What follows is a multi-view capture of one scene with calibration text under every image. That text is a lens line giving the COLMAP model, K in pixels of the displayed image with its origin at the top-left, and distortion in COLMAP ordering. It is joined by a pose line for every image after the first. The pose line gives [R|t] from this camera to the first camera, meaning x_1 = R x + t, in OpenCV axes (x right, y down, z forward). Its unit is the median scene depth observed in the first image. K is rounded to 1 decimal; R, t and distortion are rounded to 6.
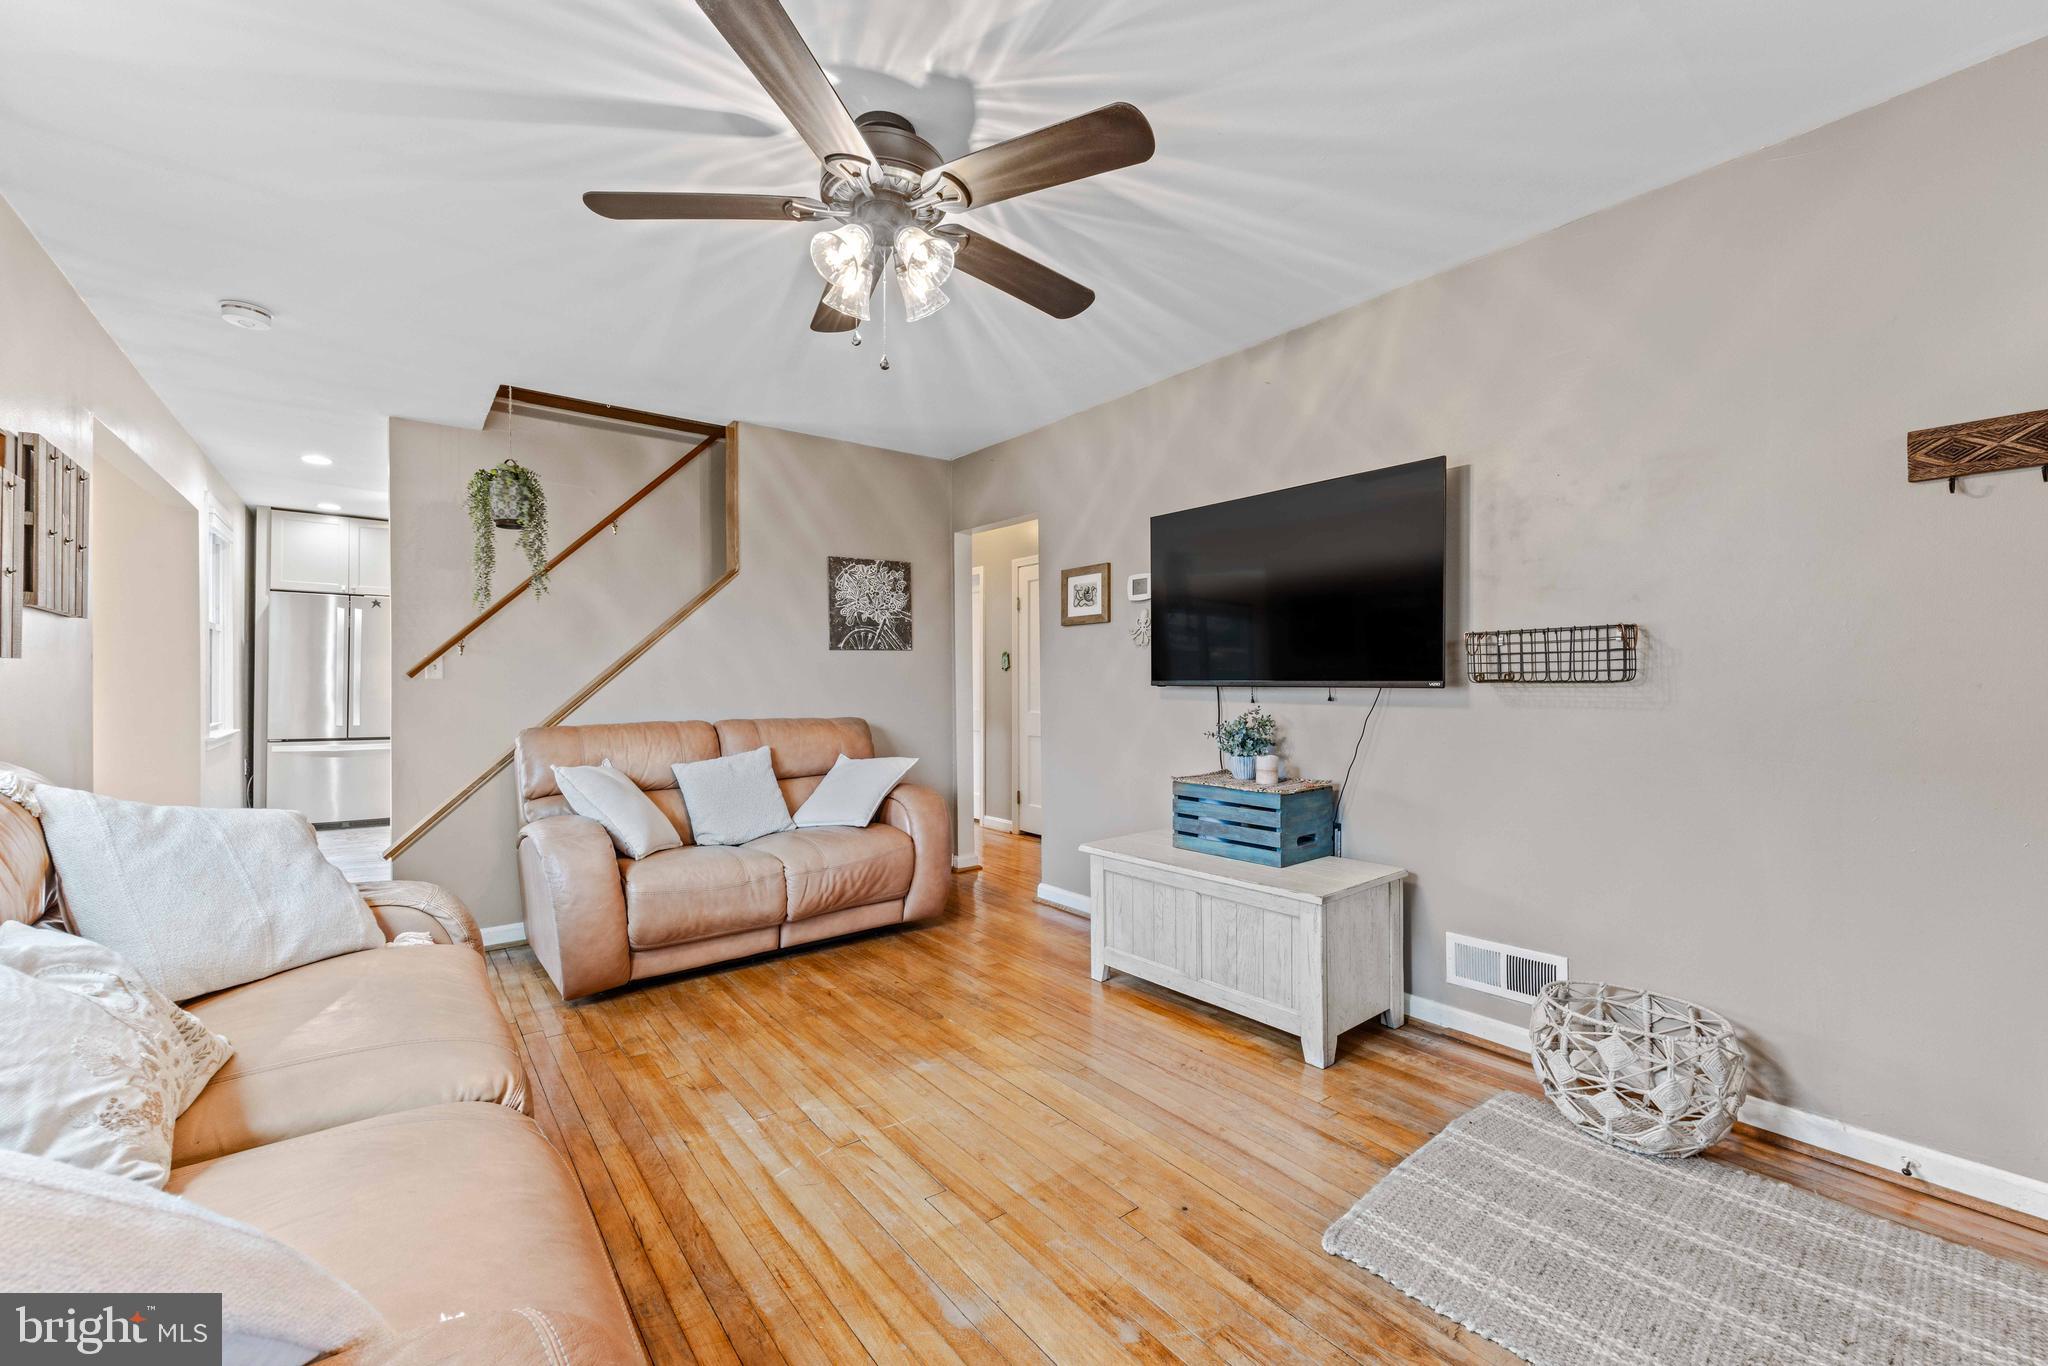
lens RADIAL K [[827.8, 0, 1024.4], [0, 827.8, 677.9], [0, 0, 1]] dist [-0.006595, 0.000660]
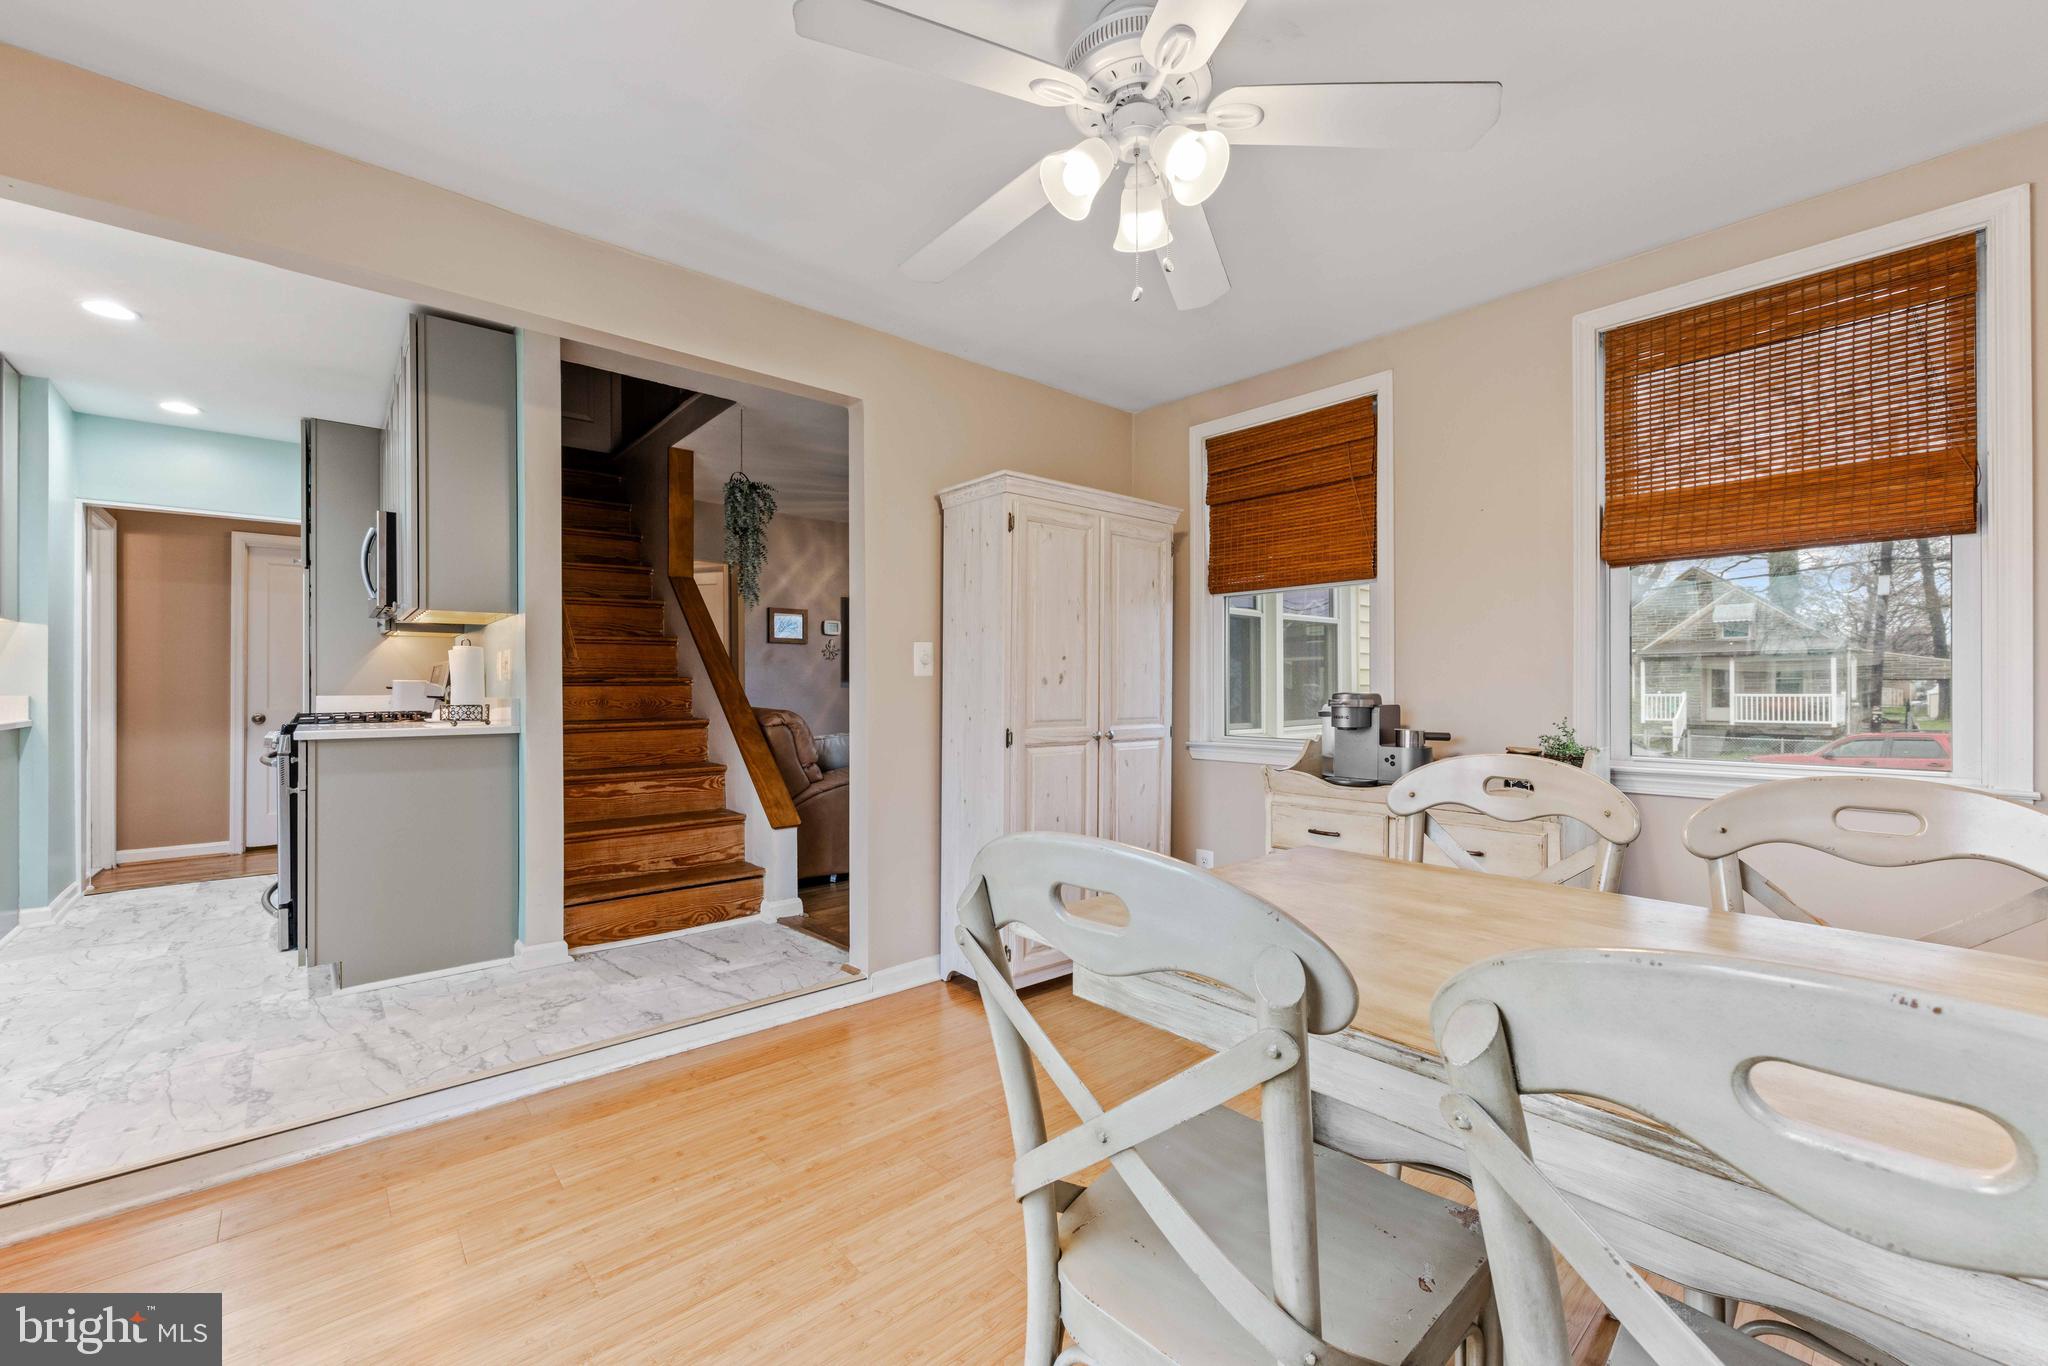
lens RADIAL K [[827.8, 0, 1021.5], [0, 827.8, 687.5], [0, 0, 1]] dist [-0.006595, 0.000660]
pose [[-0.056703, -0.000520, 0.998391, -1.939016], [-0.005867, 0.999983, 0.000187, 0.026079], [-0.998374, -0.005846, -0.056705, 0.742619]]
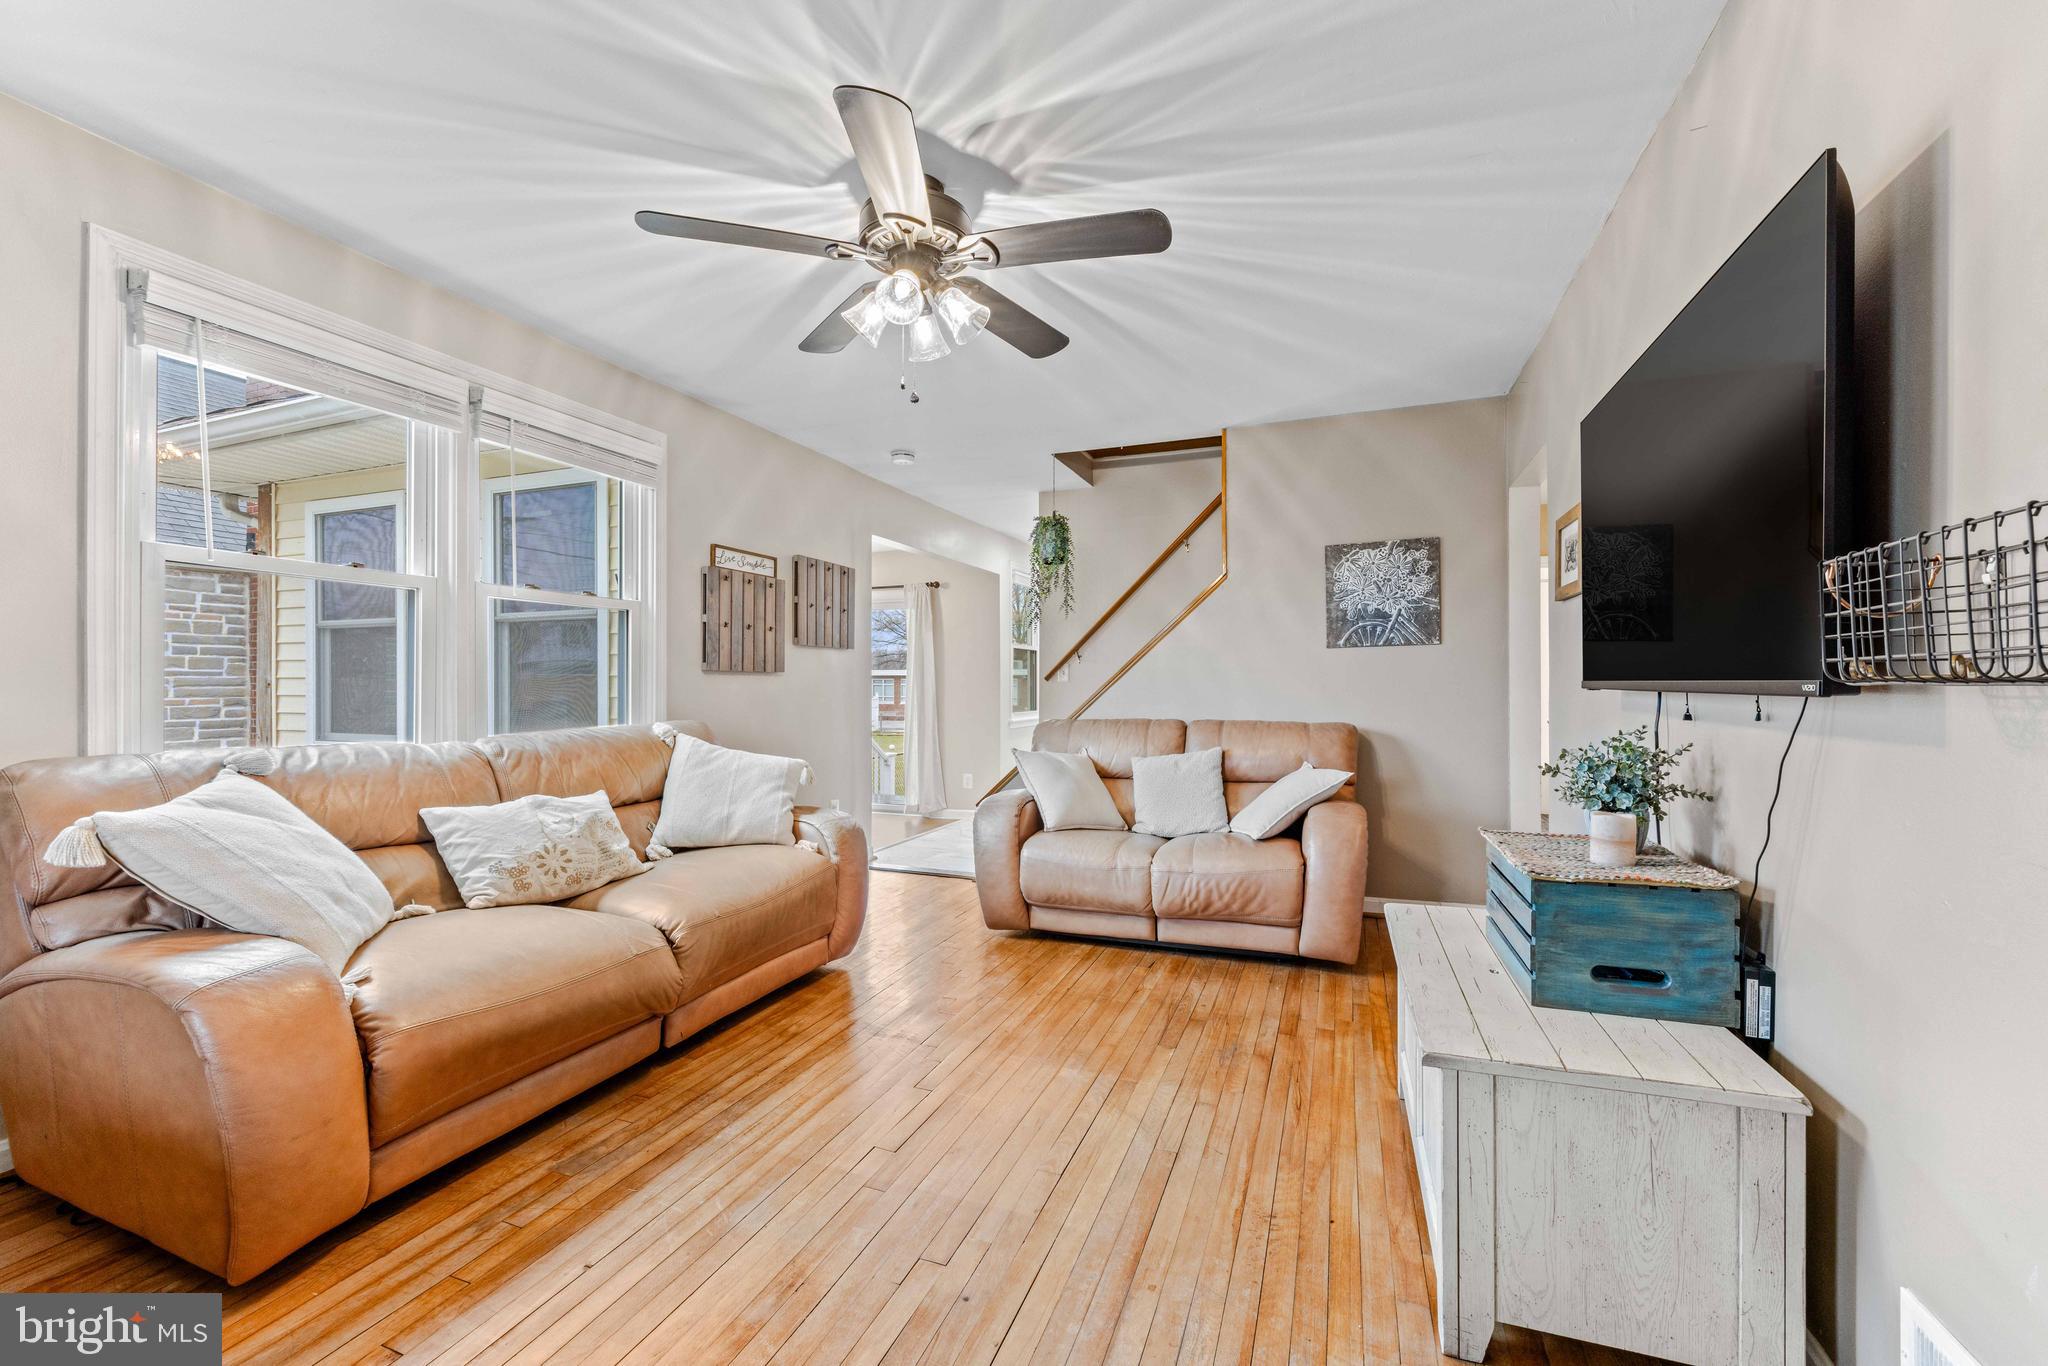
lens RADIAL K [[827.8, 0, 1019.5], [0, 827.8, 685.7], [0, 0, 1]] dist [-0.006595, 0.000660]
pose [[0.506682, 0.000942, -0.862133, 0.506557], [0.006295, 0.999969, 0.004793, 0.001354], [0.862110, -0.007855, 0.506660, 0.326241]]
